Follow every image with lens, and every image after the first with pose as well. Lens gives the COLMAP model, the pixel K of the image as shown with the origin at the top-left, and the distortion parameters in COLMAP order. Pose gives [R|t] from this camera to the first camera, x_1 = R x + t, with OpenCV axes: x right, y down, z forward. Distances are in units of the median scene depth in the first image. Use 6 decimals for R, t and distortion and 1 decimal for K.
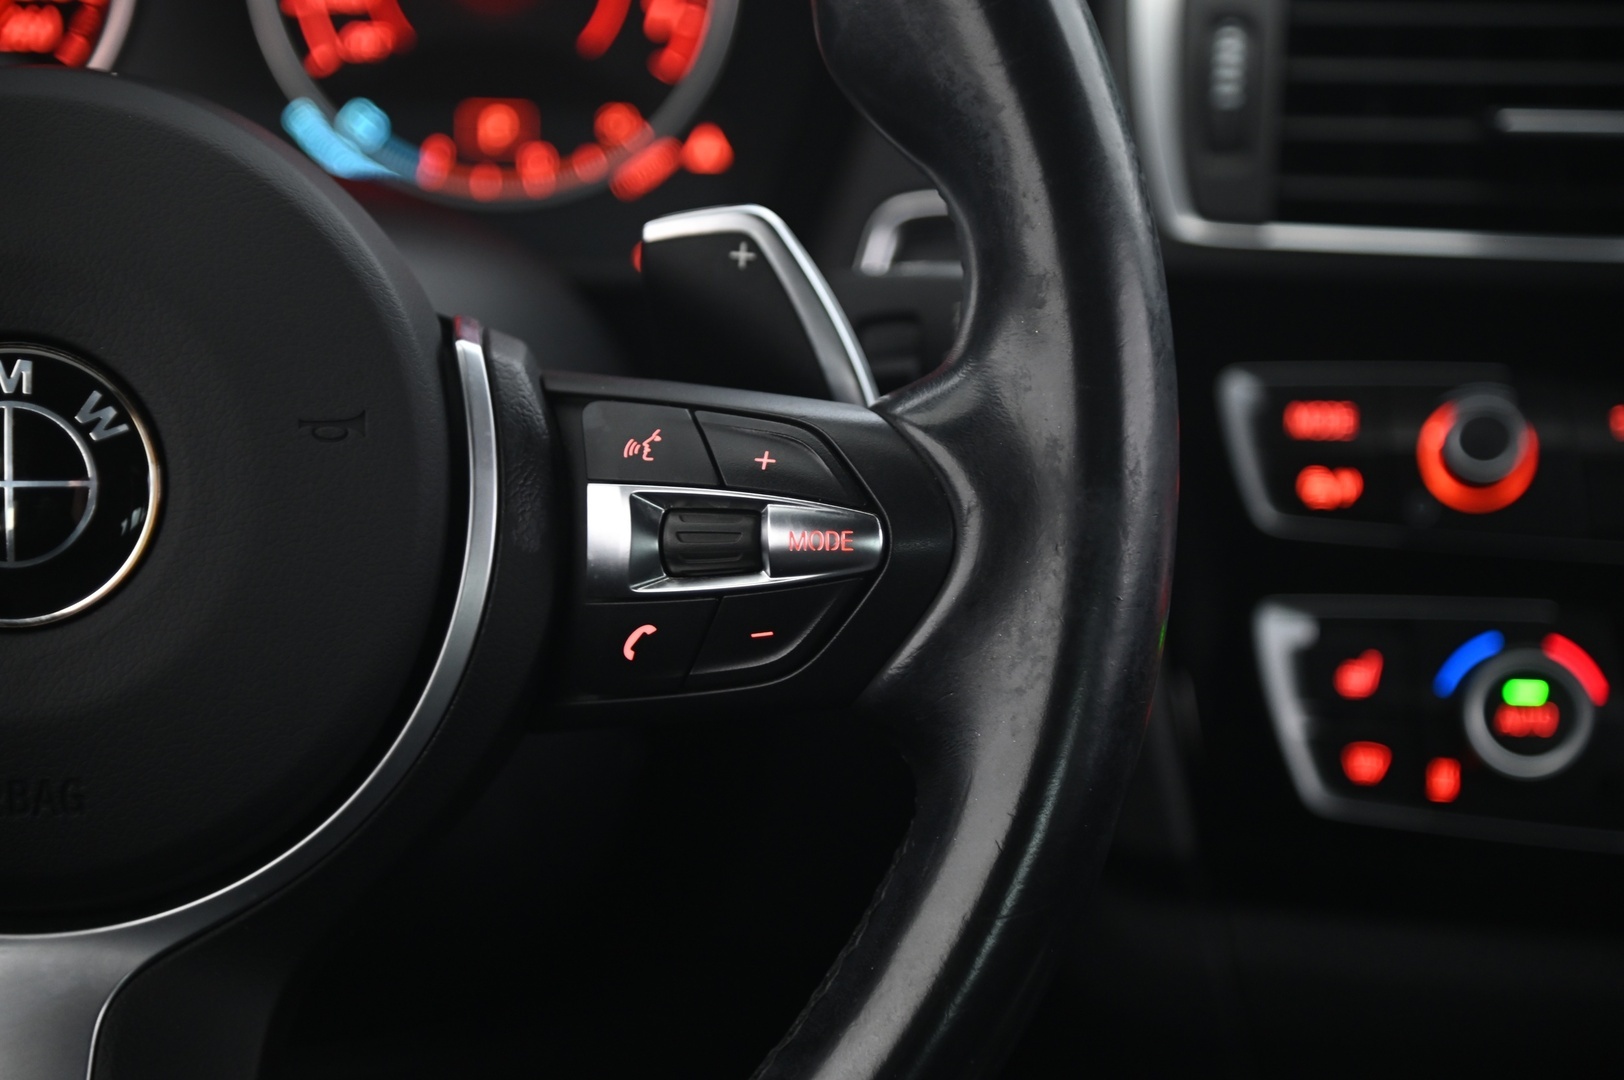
lens RADIAL K [[4334.0, 0, 812.0], [0, 4334.0, 540.0], [0, 0, 1]] dist [0.028380, 14.703107]
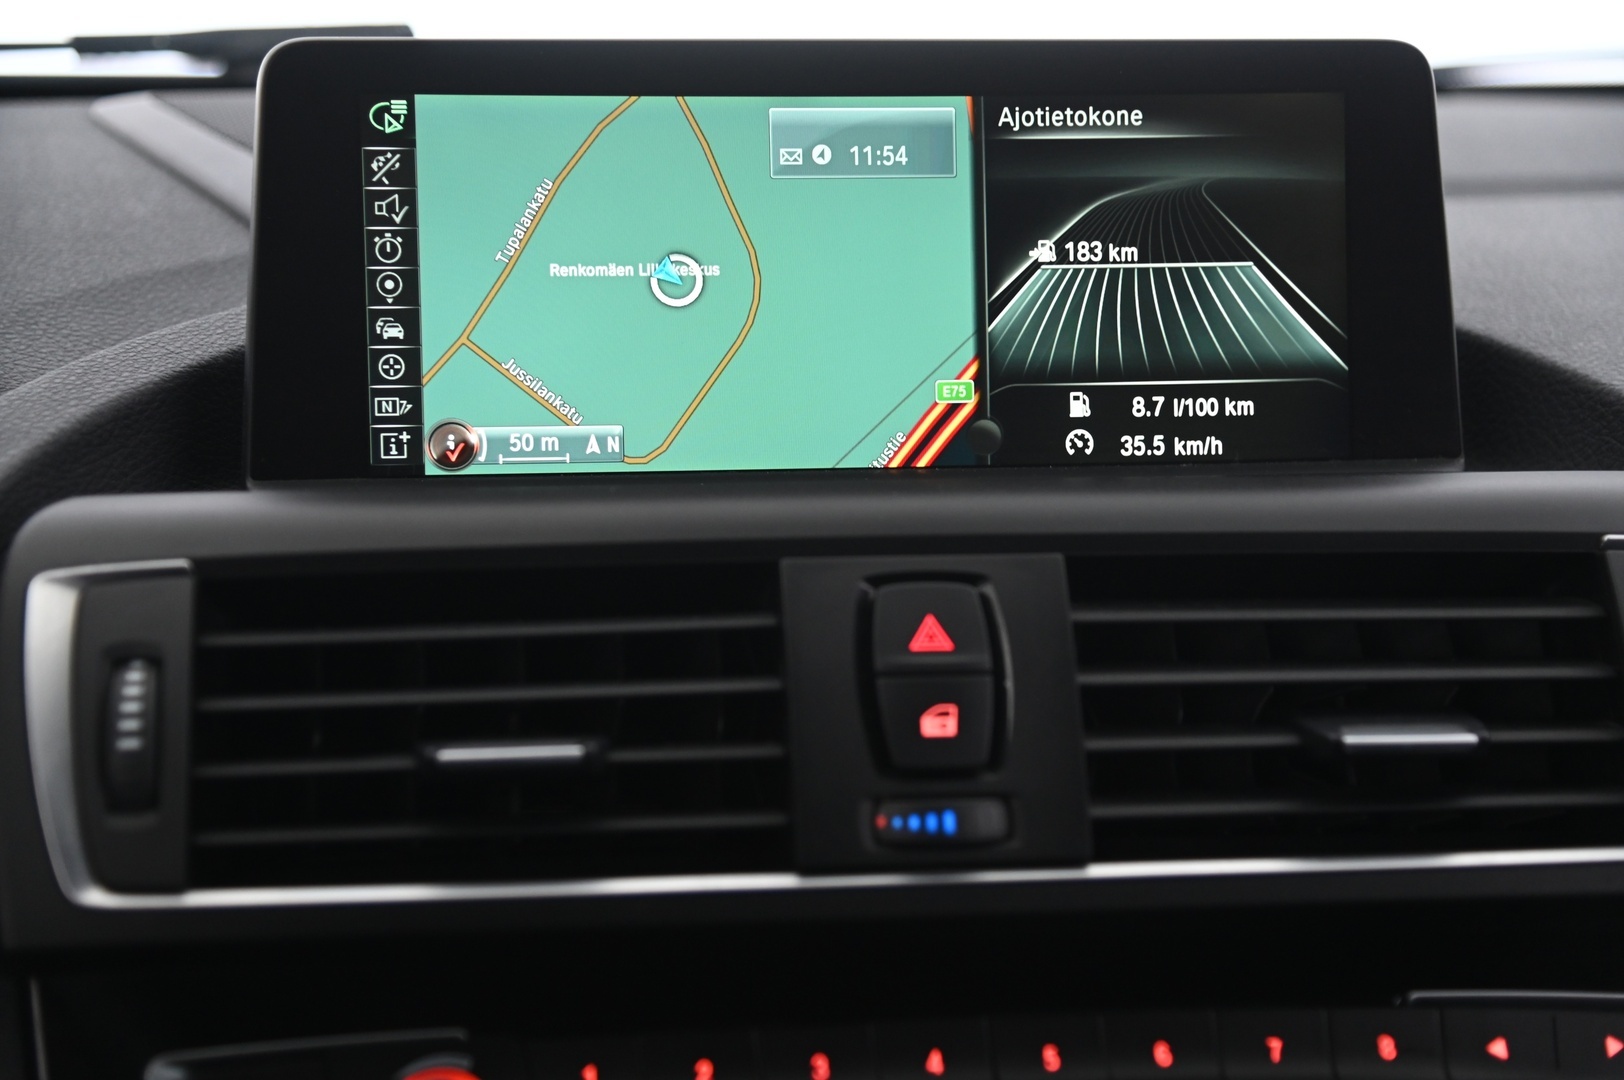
lens RADIAL K [[2582.7, 0, 812.0], [0, 2582.7, 540.0], [0, 0, 1]] dist [-0.014911, 1.324763]
pose [[0.976493, -0.060702, 0.206825, 0.123913], [0.077957, 0.994031, -0.076320, -0.091761], [-0.200958, 0.090649, 0.975397, 0.455633]]
